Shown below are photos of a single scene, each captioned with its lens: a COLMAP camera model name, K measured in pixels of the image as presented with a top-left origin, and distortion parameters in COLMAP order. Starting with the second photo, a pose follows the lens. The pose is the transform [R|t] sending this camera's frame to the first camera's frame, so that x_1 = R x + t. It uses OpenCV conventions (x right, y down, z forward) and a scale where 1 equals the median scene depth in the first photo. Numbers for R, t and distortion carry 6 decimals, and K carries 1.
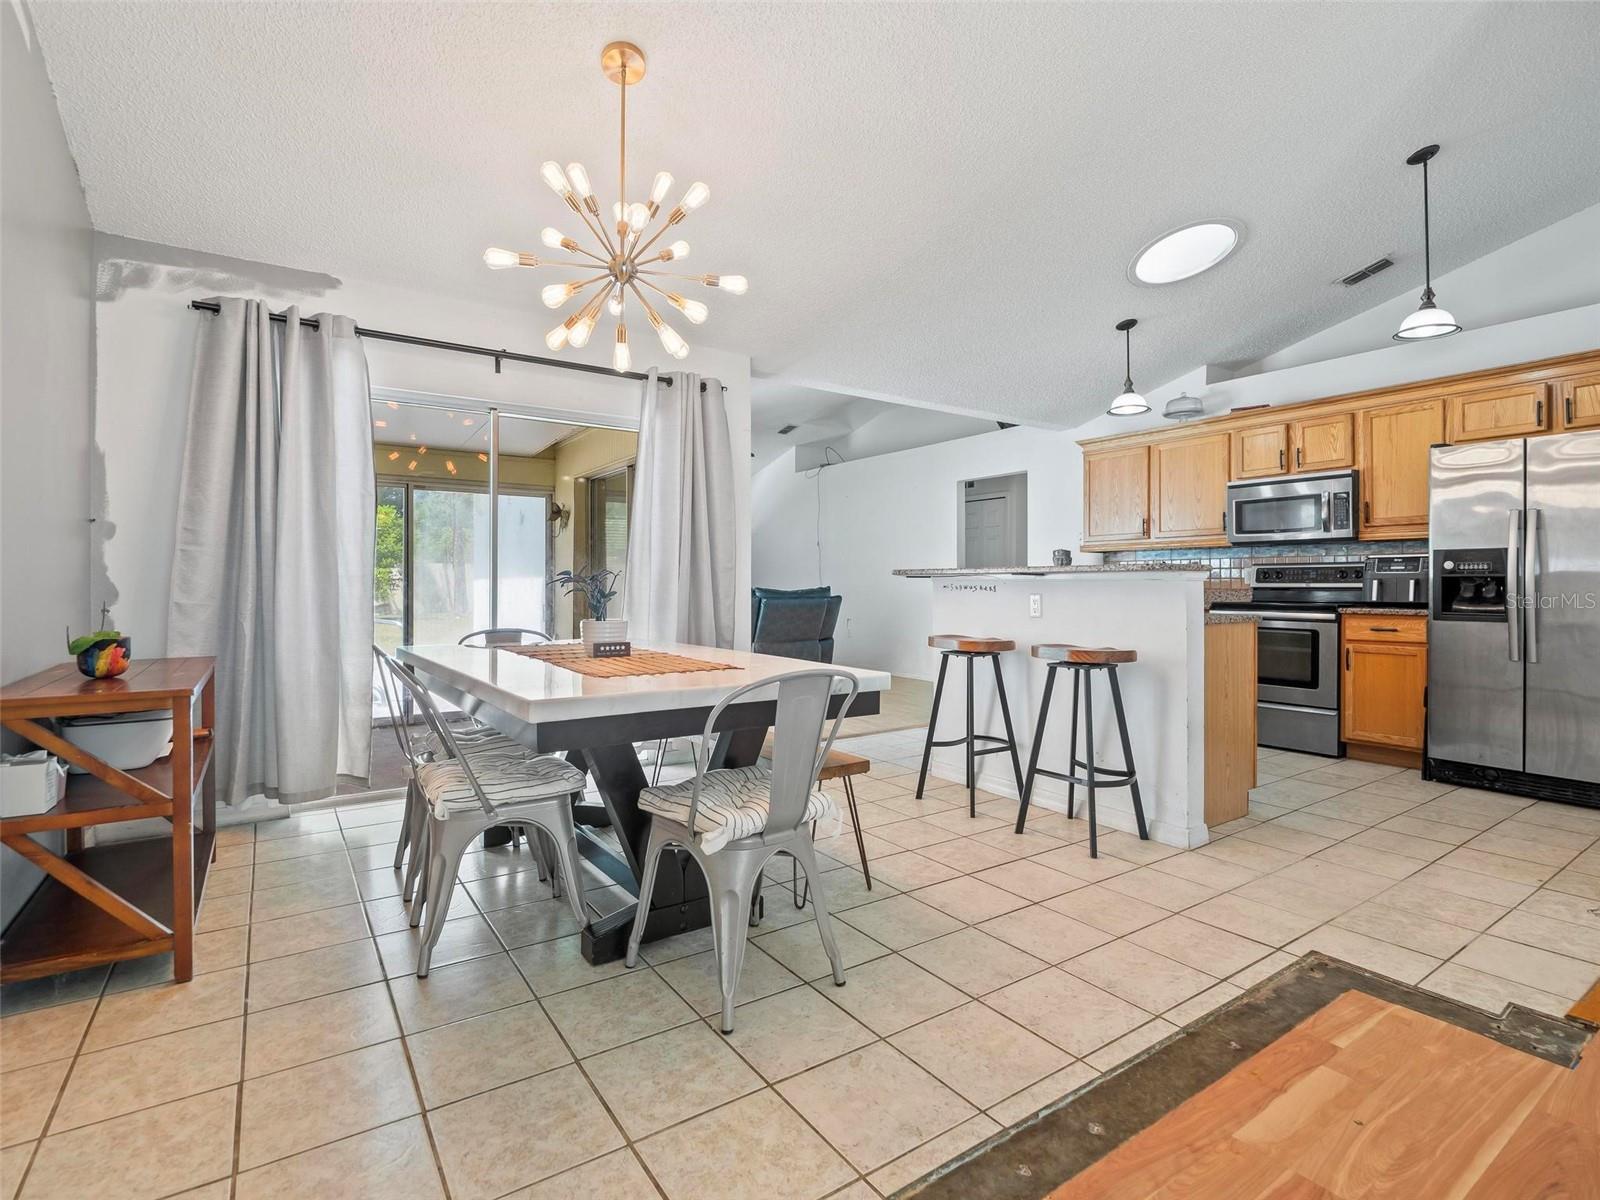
lens RADIAL K [[784.1, 0, 802.4], [0, 784.1, 585.2], [0, 0, 1]] dist [-0.009190, -0.003489]
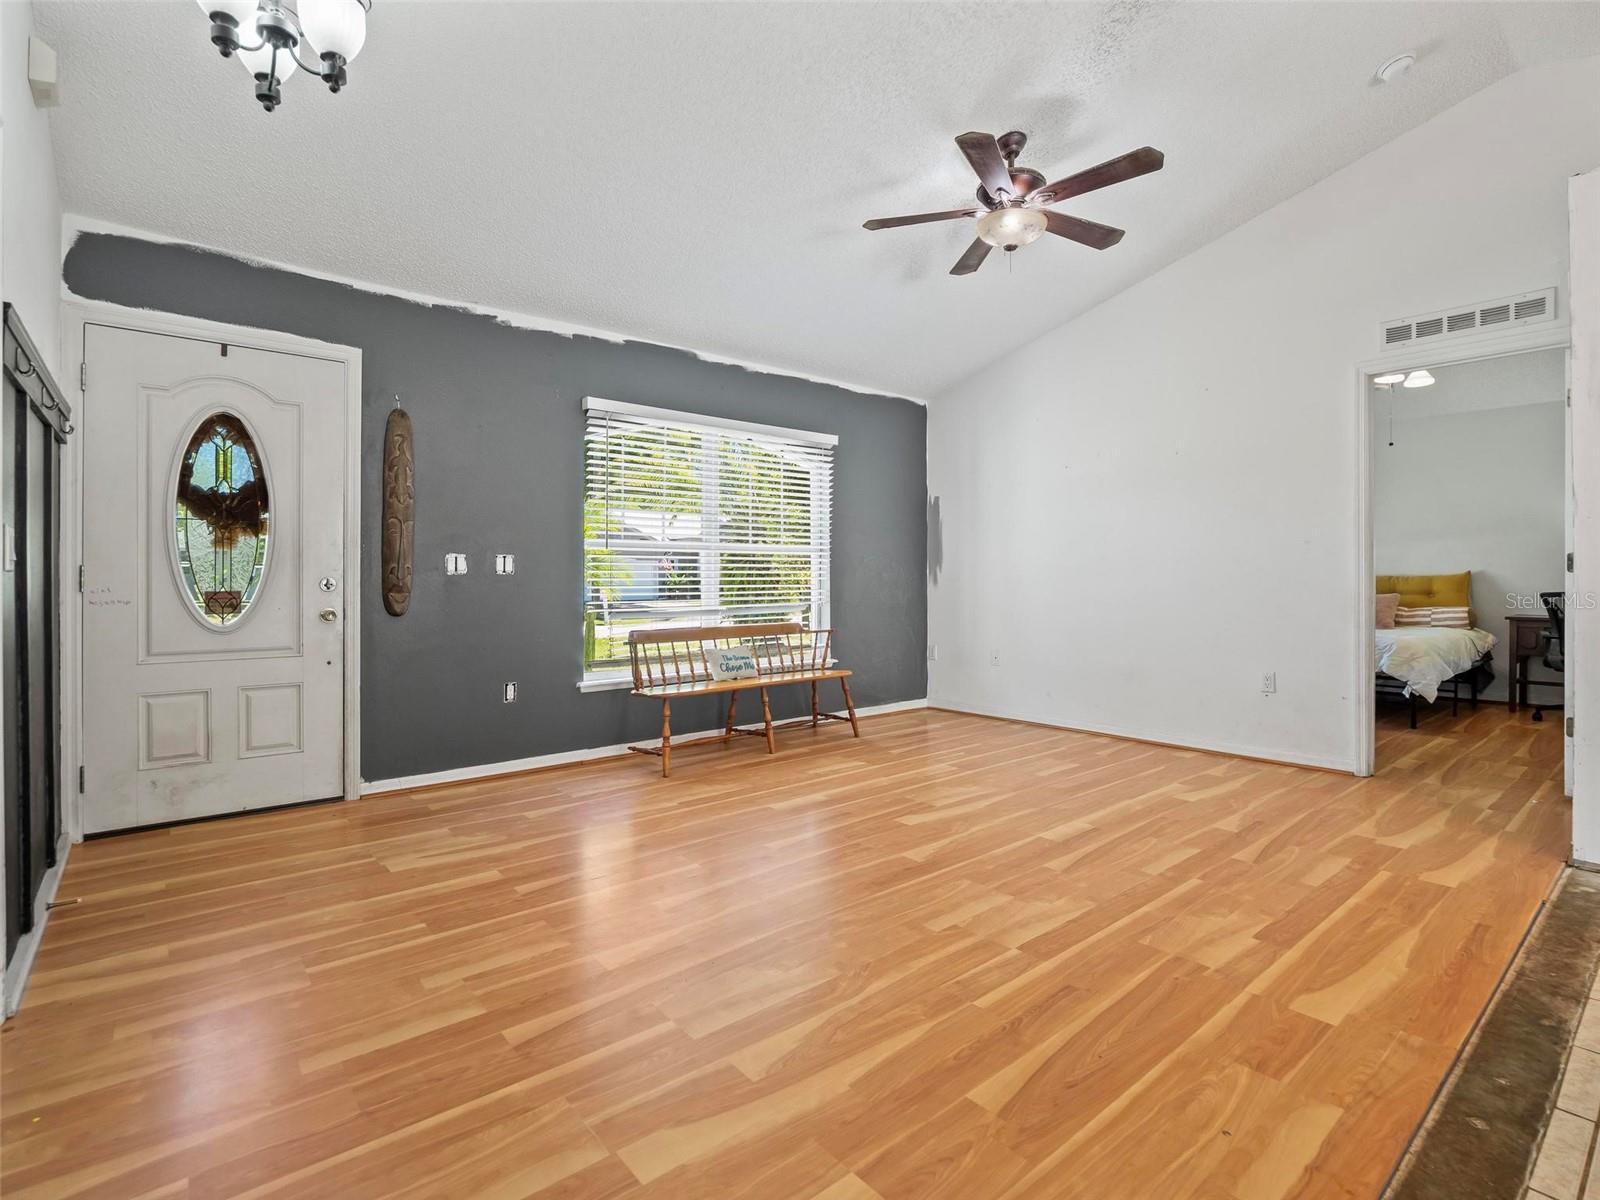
lens RADIAL K [[784.1, 0, 804.6], [0, 784.1, 578.8], [0, 0, 1]] dist [-0.009190, -0.003489]
pose [[-0.995383, 0.003585, -0.095920, 0.507291], [0.003786, 0.999991, -0.001913, 0.001879], [0.095912, -0.002268, -0.995387, 0.728771]]
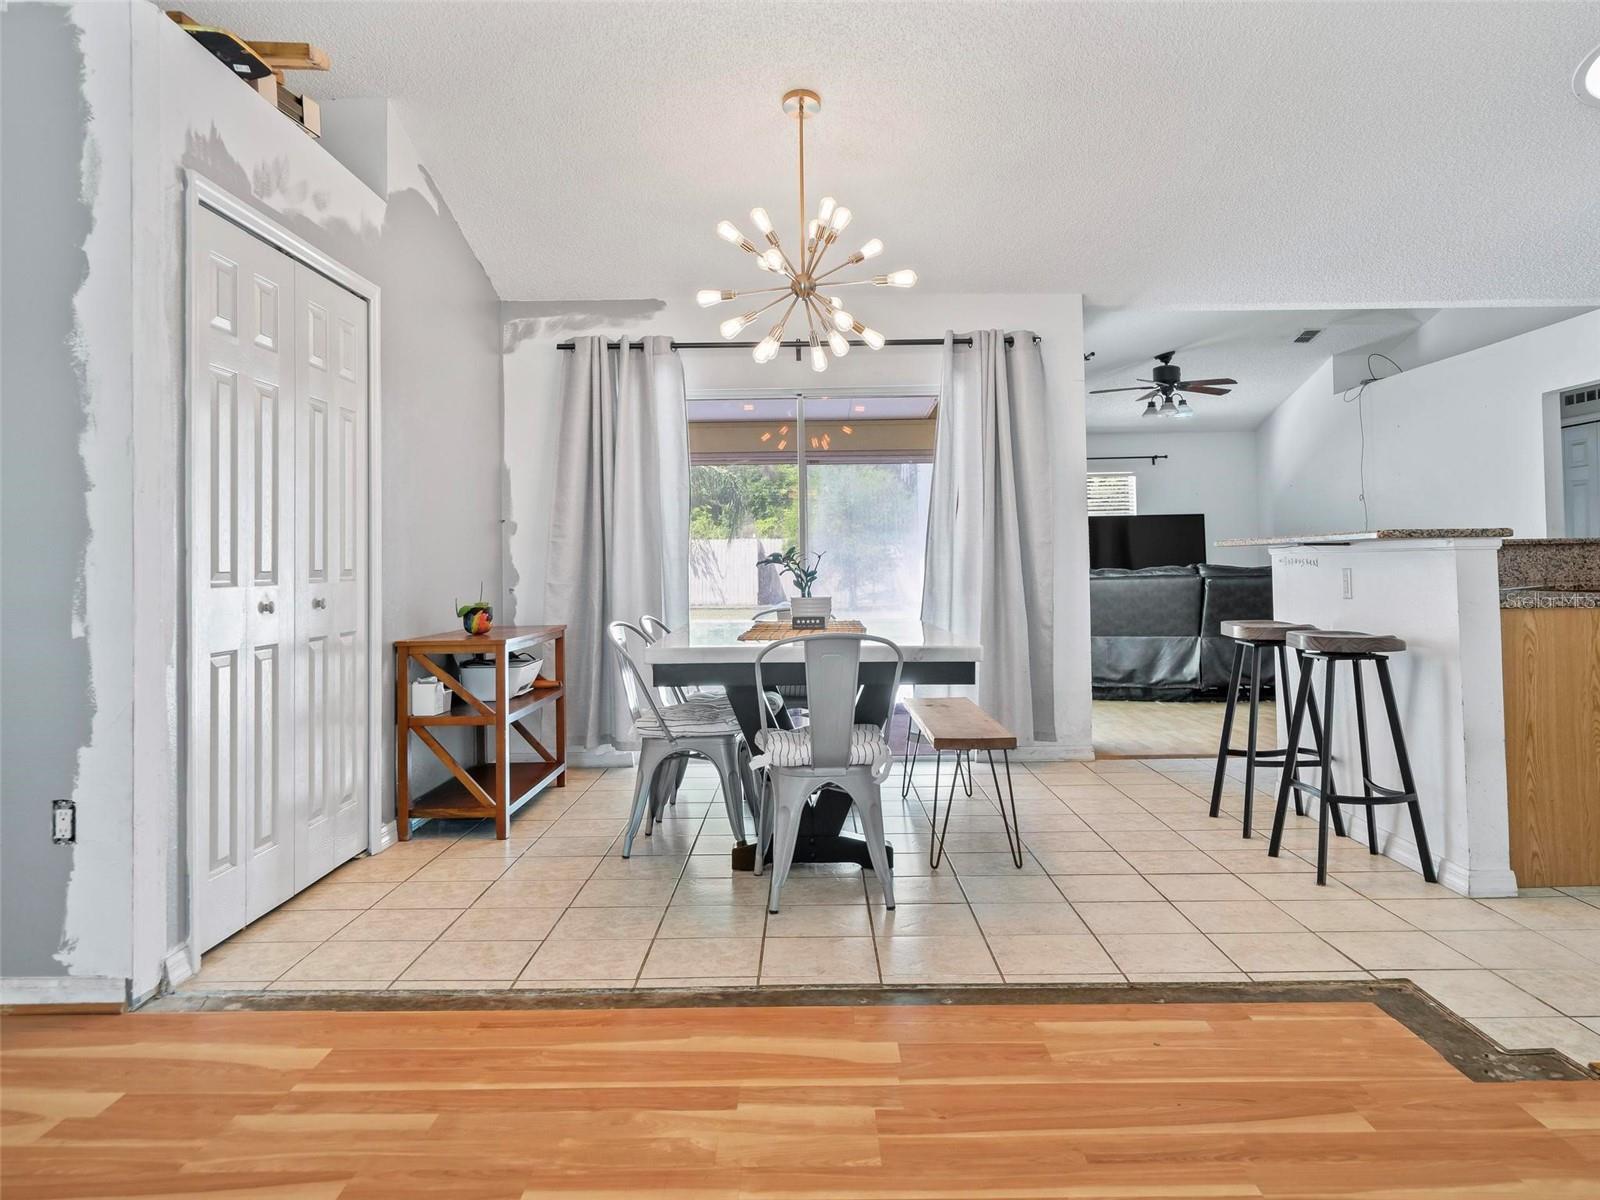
lens RADIAL K [[1160.4, 0, 803.9], [0, 1160.4, 531.6], [0, 0, 1]] dist [0.003565, -0.004140]
pose [[0.822723, -0.029258, -0.567690, 0.483079], [0.014171, 0.999420, -0.030972, 0.002268], [0.568266, 0.017437, 0.822660, -0.254382]]
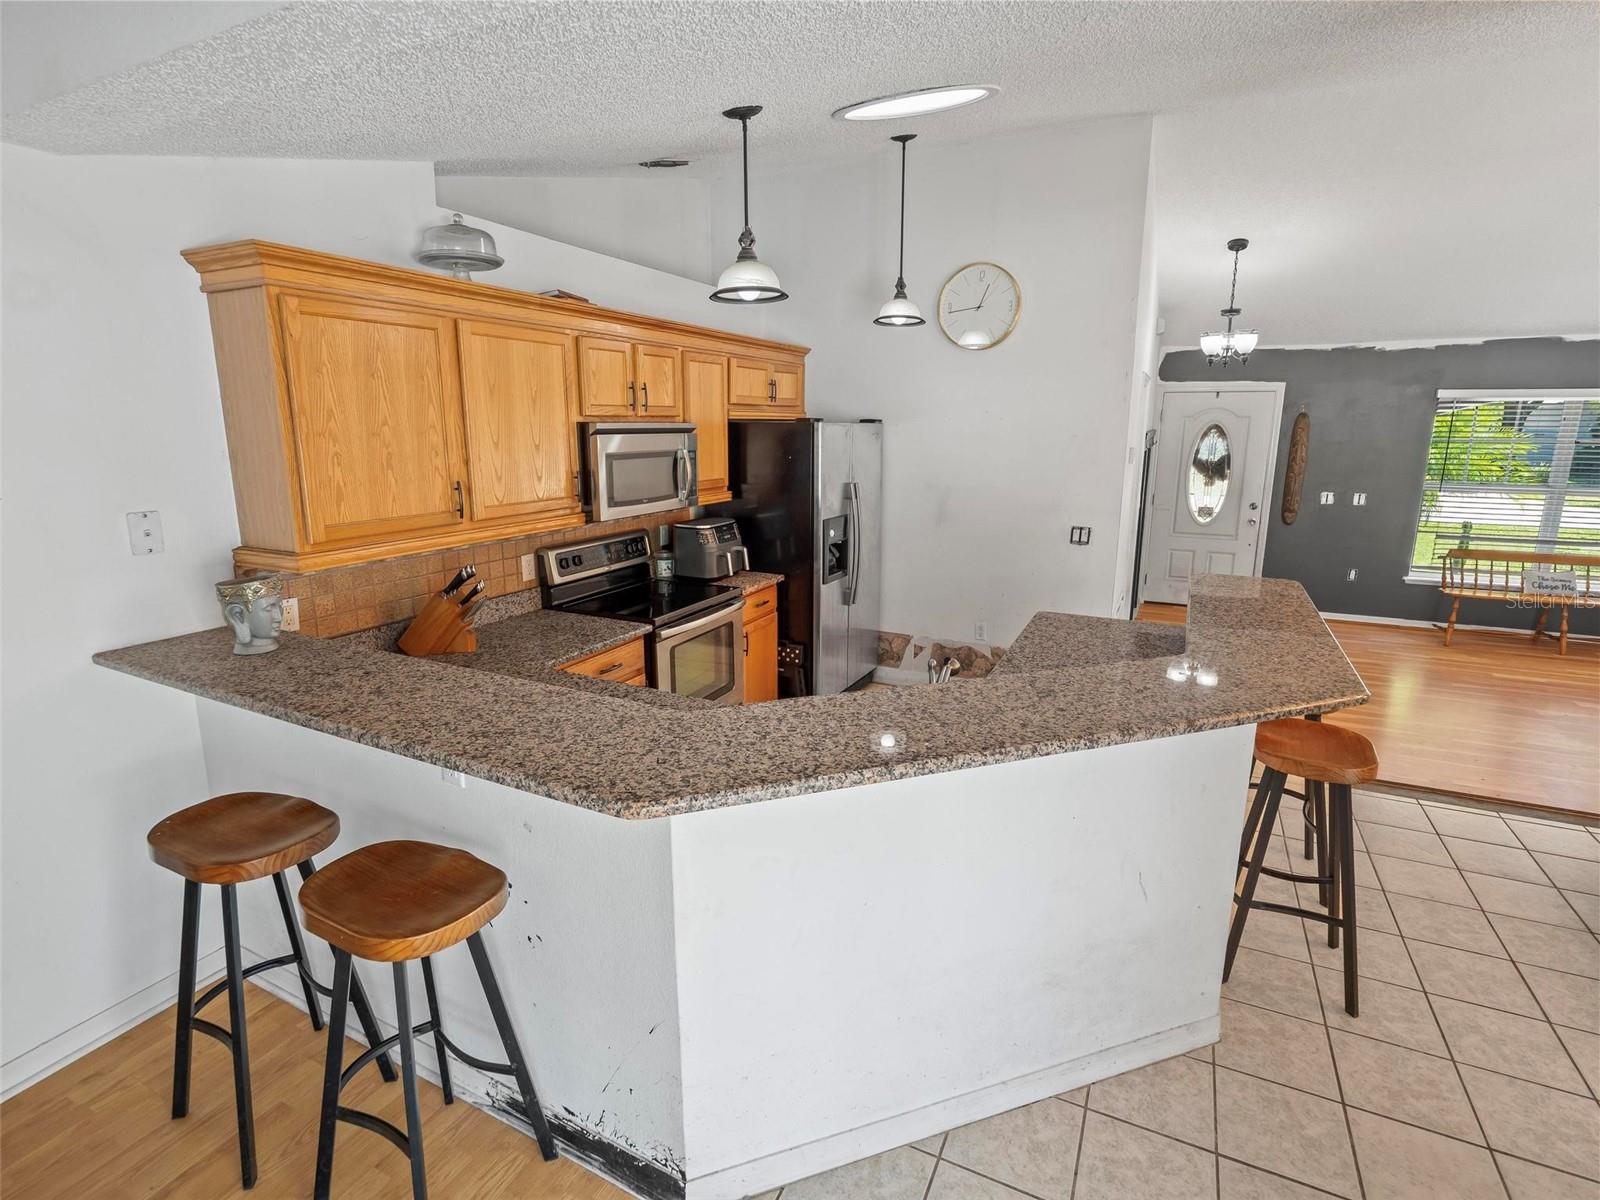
lens RADIAL K [[784.1, 0, 800.4], [0, 784.1, 586.7], [0, 0, 1]] dist [-0.009190, -0.003489]
pose [[-0.492296, -0.176998, 0.852242, -0.097859], [-0.002826, 0.979427, 0.201780, -0.177690], [-0.870423, 0.096927, -0.482668, 1.595225]]
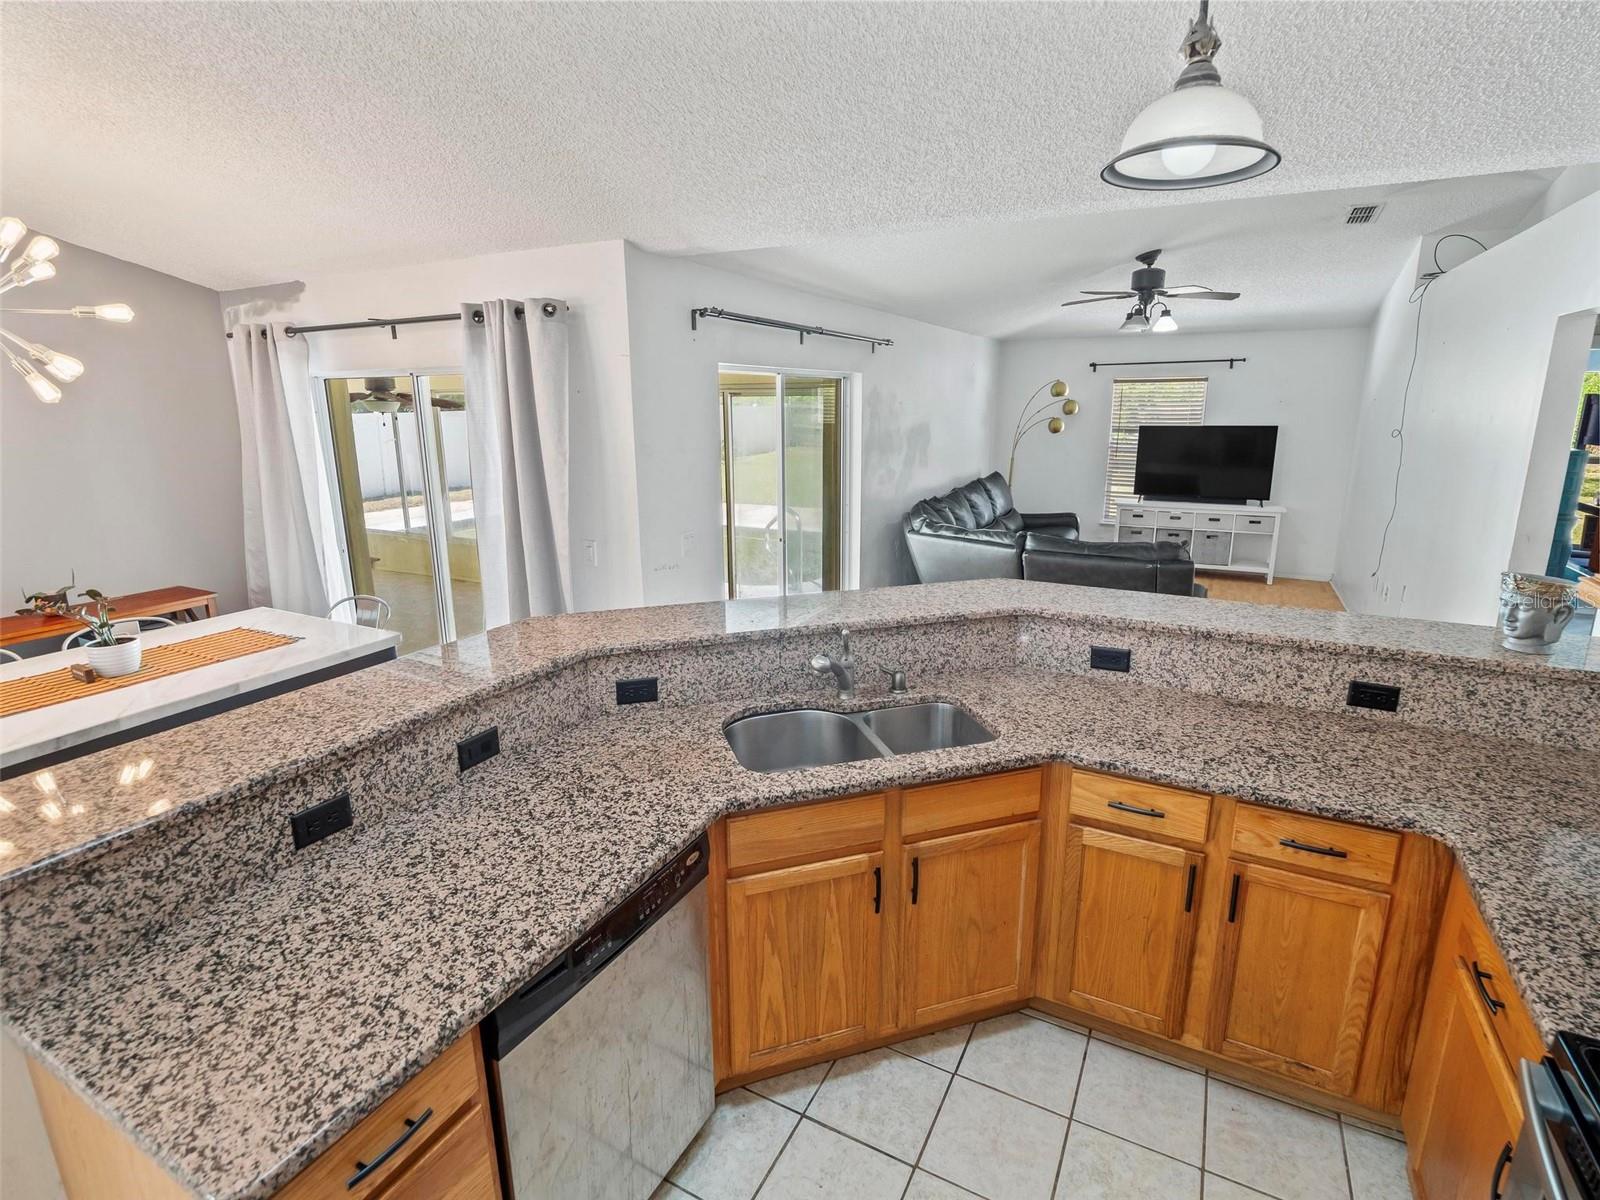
lens RADIAL K [[784.1, 0, 798.3], [0, 784.1, 584.0], [0, 0, 1]] dist [-0.009190, -0.003489]
pose [[0.463226, 0.200035, -0.863370, 0.774986], [0.006134, 0.973447, 0.228830, -0.192856], [0.886219, -0.111296, 0.449699, 0.978199]]
